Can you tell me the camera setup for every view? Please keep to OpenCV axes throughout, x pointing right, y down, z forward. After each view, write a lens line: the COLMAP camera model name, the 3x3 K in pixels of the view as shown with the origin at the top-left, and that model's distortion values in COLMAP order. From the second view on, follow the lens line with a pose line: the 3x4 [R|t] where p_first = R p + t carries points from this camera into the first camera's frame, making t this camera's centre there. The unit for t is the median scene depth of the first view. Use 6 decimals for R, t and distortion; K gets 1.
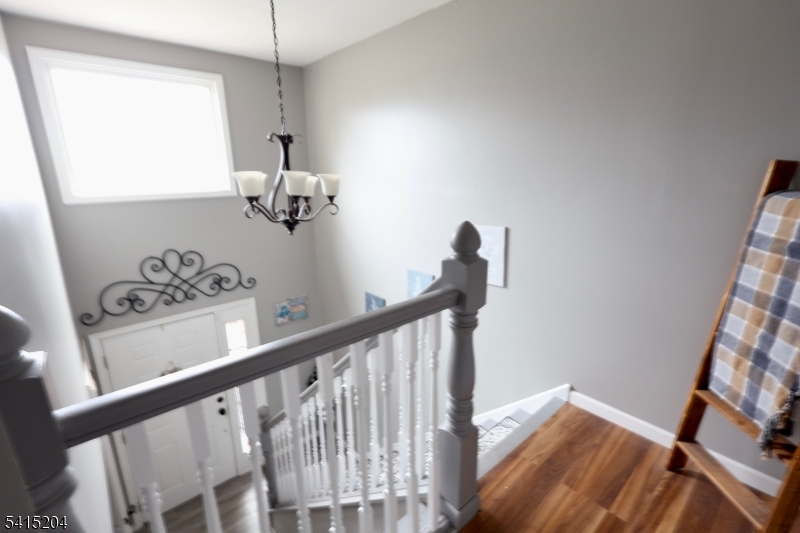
lens RADIAL K [[371.5, 0, 400.0], [0, 371.5, 266.5], [0, 0, 1]] dist [0.001372, 0.000147]
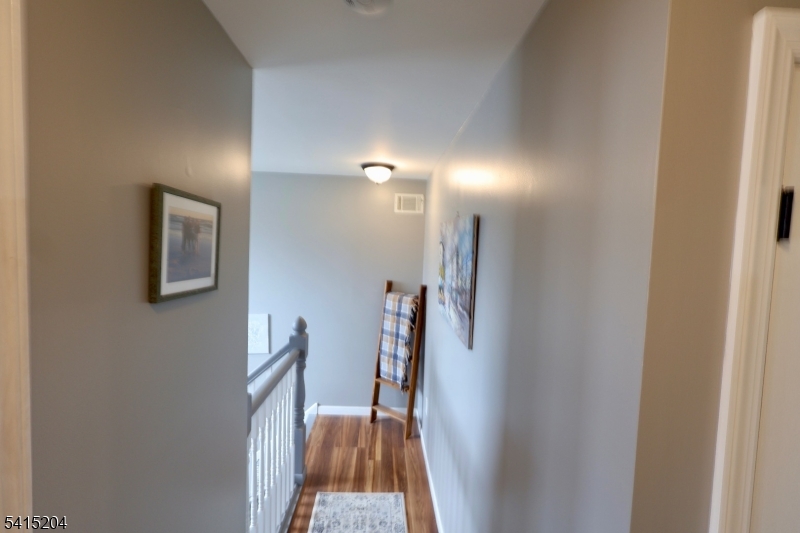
lens RADIAL K [[371.5, 0, 400.0], [0, 371.5, 266.5], [0, 0, 1]] dist [0.001372, 0.000147]
pose [[0.630425, -0.010803, 0.776175, -0.525397], [0.156079, 0.981246, -0.113114, -0.036082], [-0.760397, 0.192454, 0.620289, -0.391064]]
